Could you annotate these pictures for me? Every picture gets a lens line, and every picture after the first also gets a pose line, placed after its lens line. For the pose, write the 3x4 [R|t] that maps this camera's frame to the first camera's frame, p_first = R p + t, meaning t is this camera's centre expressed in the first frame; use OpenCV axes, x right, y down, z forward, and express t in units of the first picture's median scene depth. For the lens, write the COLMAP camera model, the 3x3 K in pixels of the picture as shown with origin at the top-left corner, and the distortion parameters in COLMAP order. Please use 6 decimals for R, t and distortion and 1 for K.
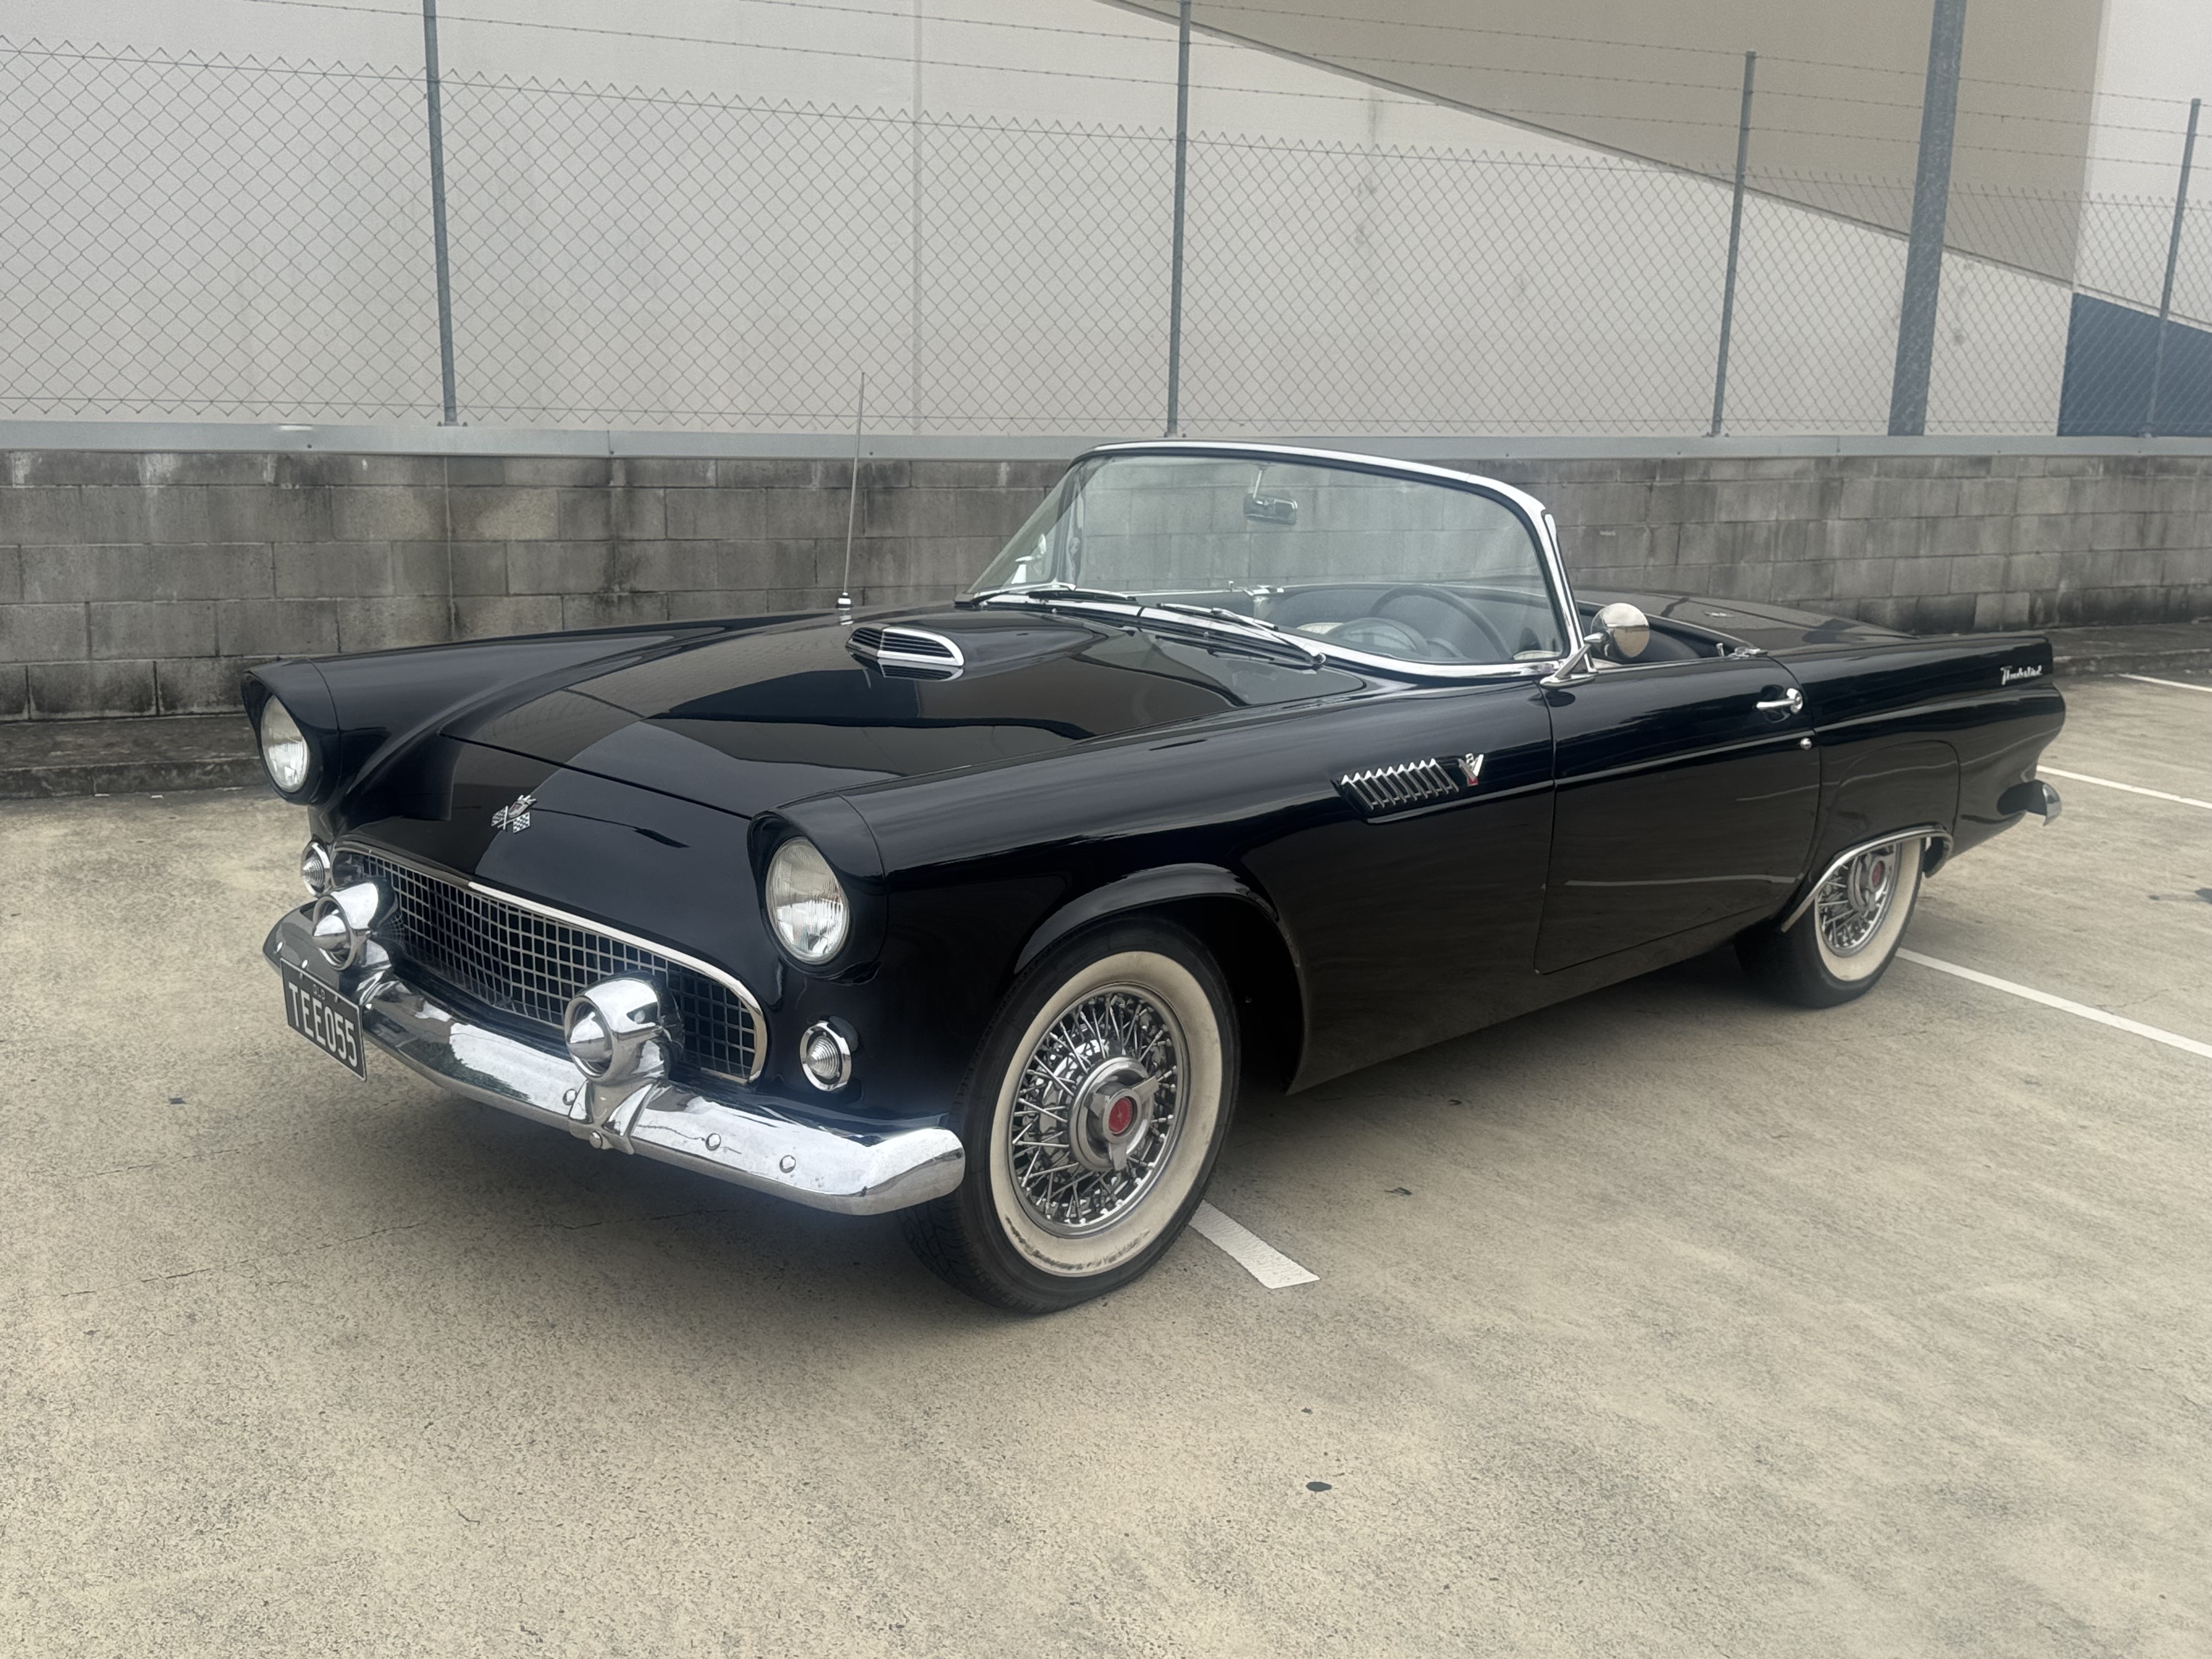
lens RADIAL K [[2253.5, 0, 1130.9], [0, 2253.5, 842.0], [0, 0, 1]] dist [0.209056, -0.480681]
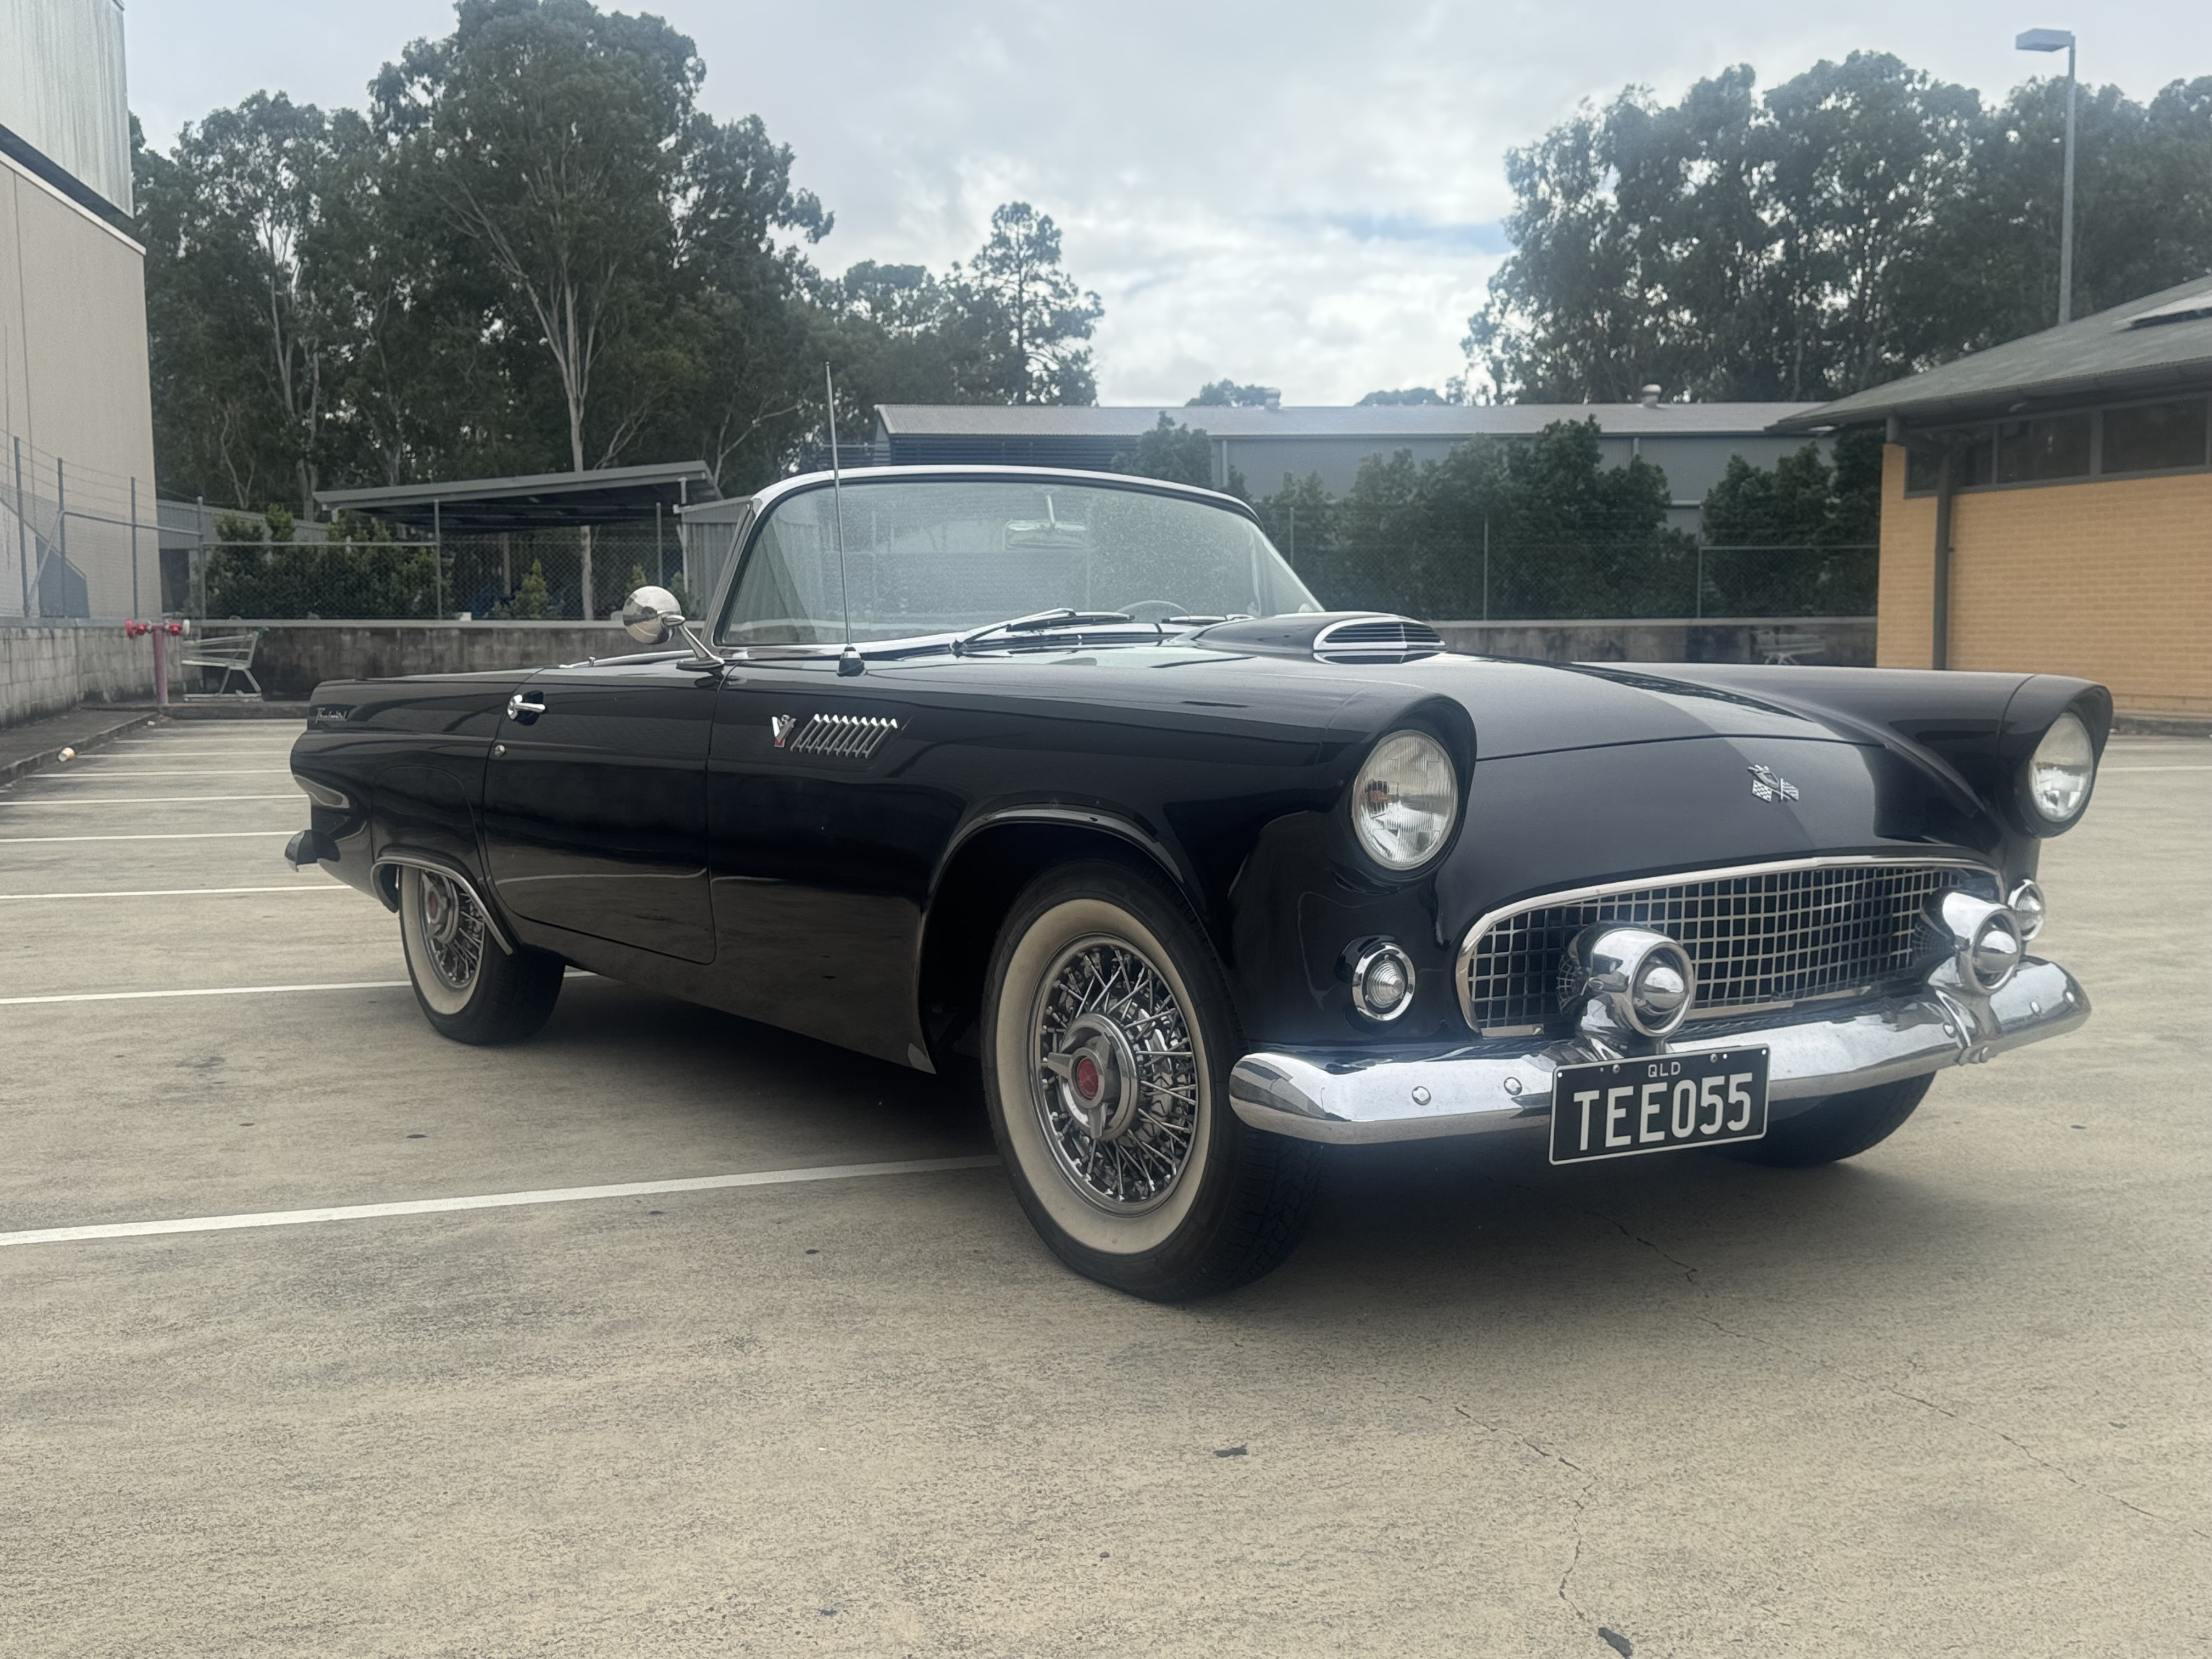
lens RADIAL K [[2247.3, 0, 1107.6], [0, 2247.3, 842.2], [0, 0, 1]] dist [0.208277, -0.479580]
pose [[0.175833, -0.121252, 0.976924, -1.097642], [0.216265, 0.972900, 0.081828, -0.111308], [-0.960371, 0.196887, 0.197291, 0.980482]]
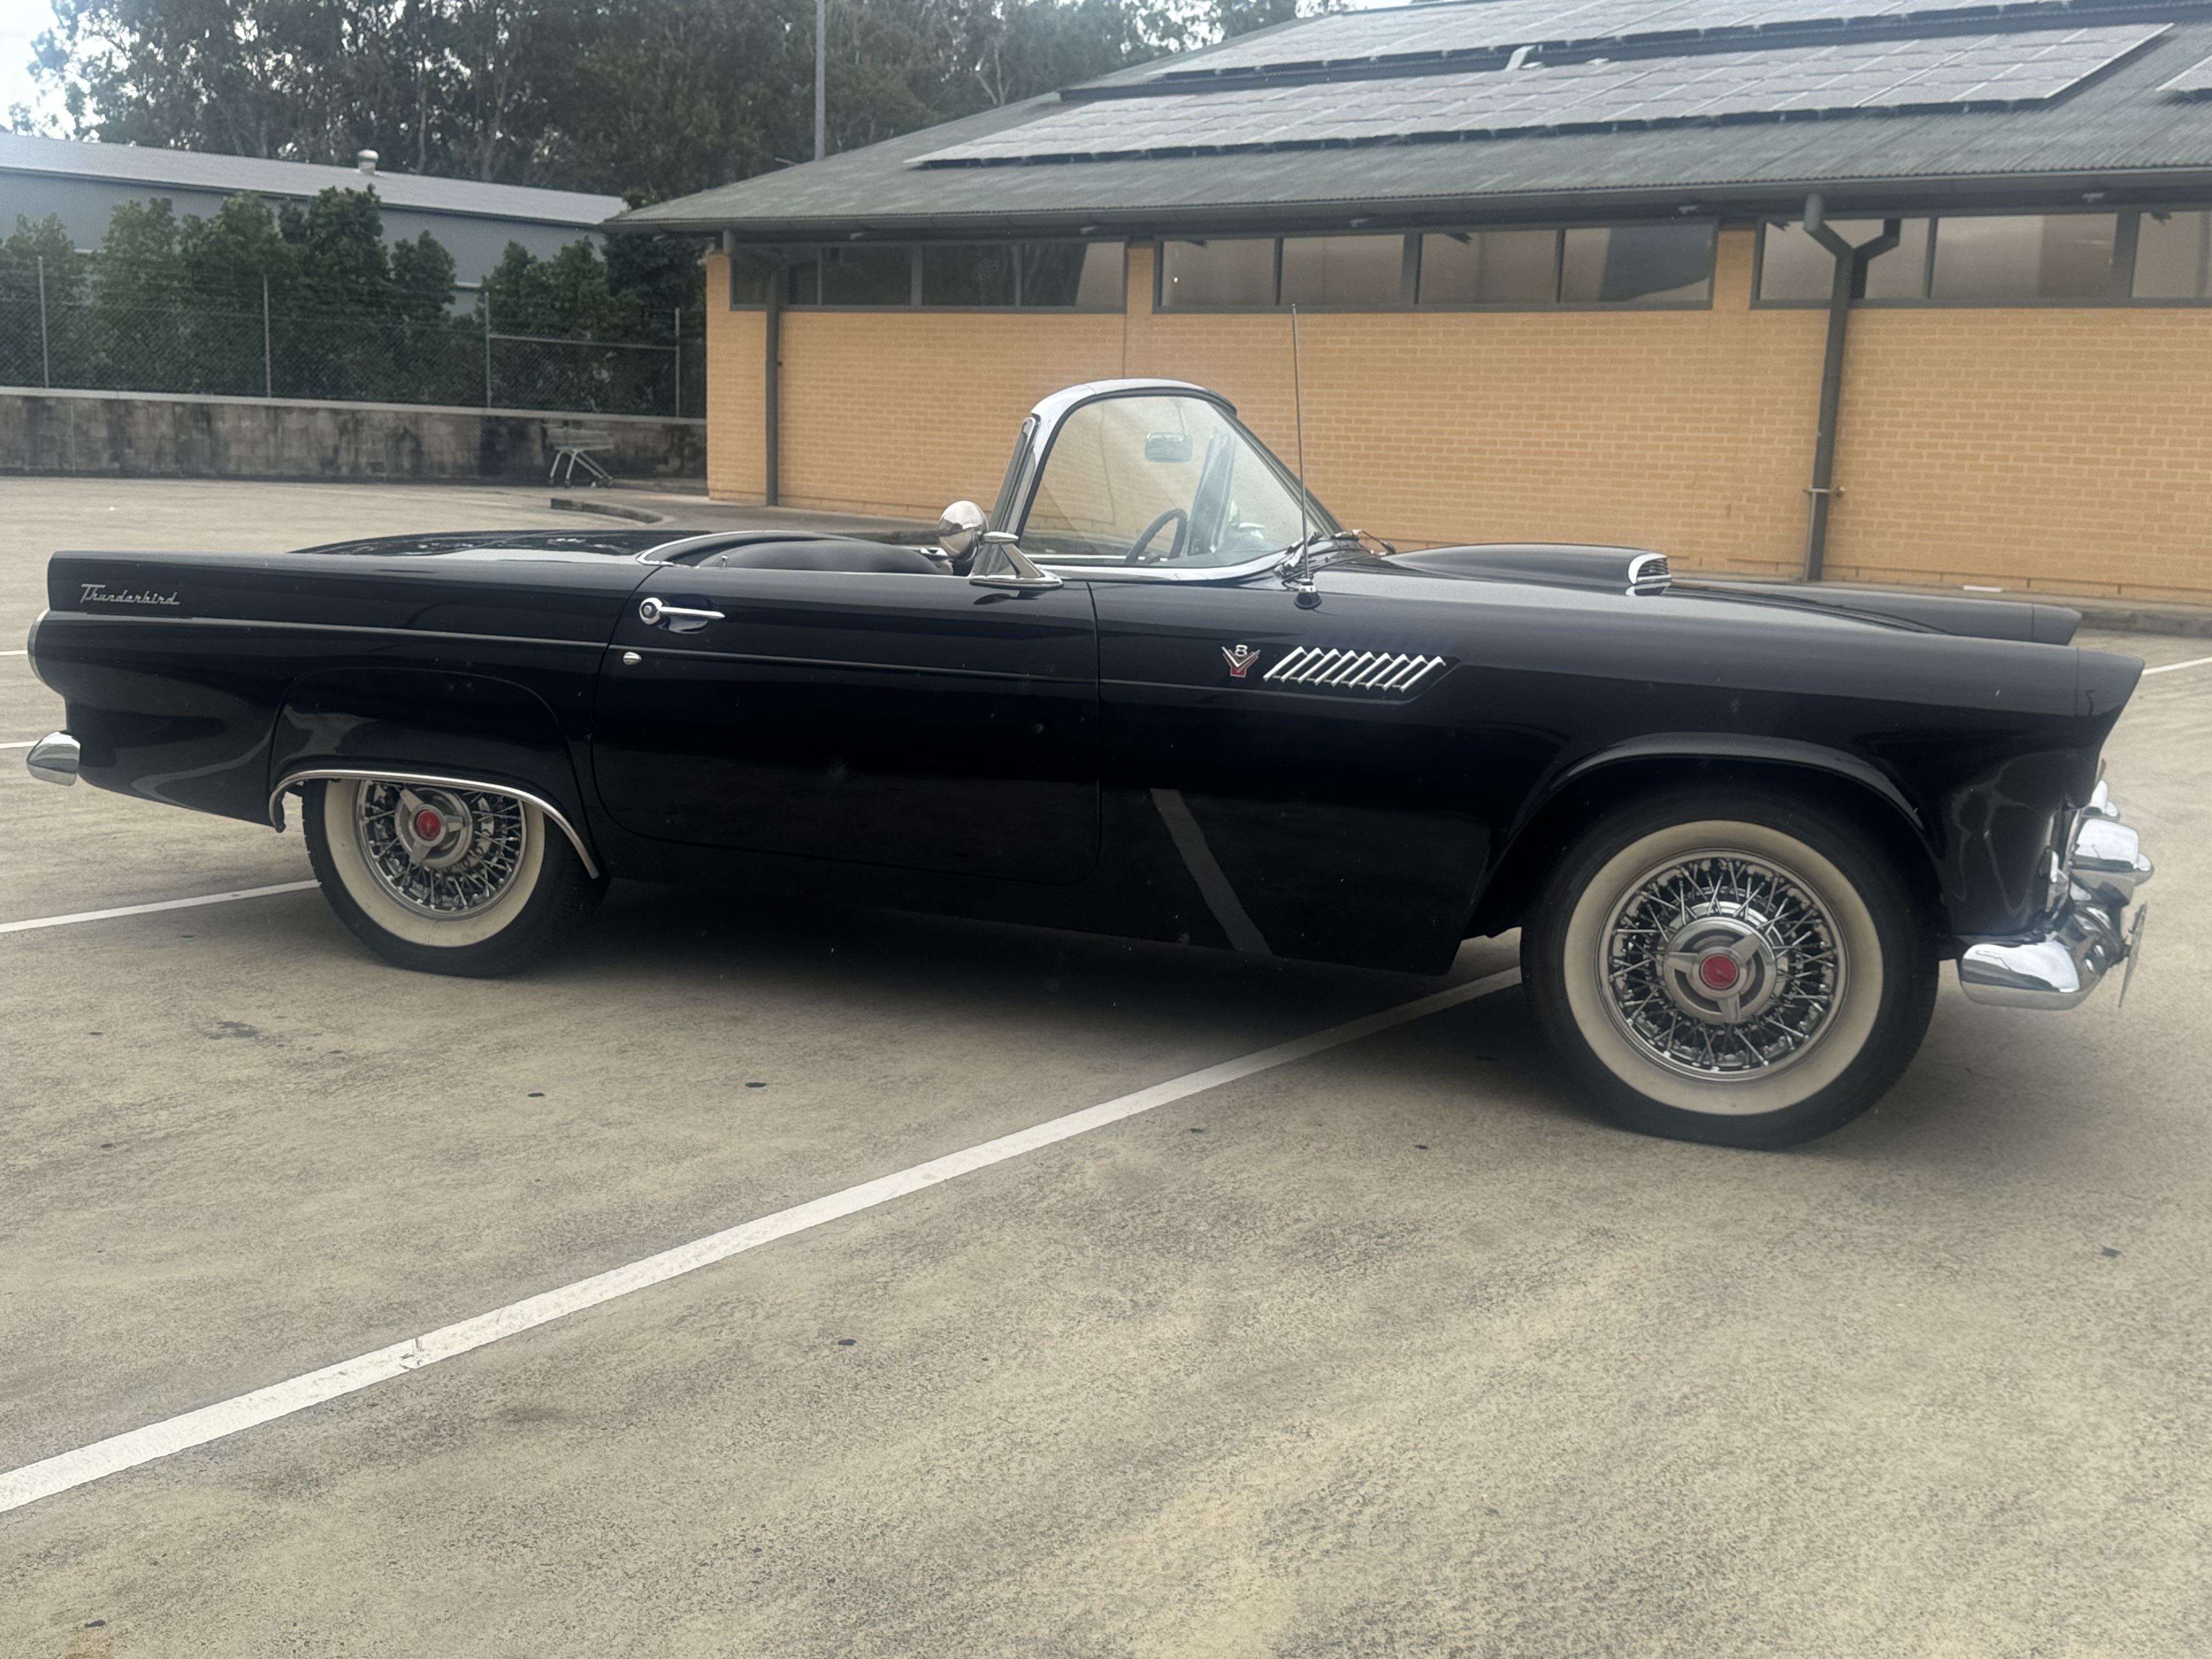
lens RADIAL K [[2247.3, 0, 1107.6], [0, 2247.3, 842.2], [0, 0, 1]] dist [0.208277, -0.479580]
pose [[-0.407924, -0.207898, 0.889031, -1.053696], [0.140092, 0.947947, 0.285956, -0.329174], [-0.902204, 0.241194, -0.357565, 1.735215]]
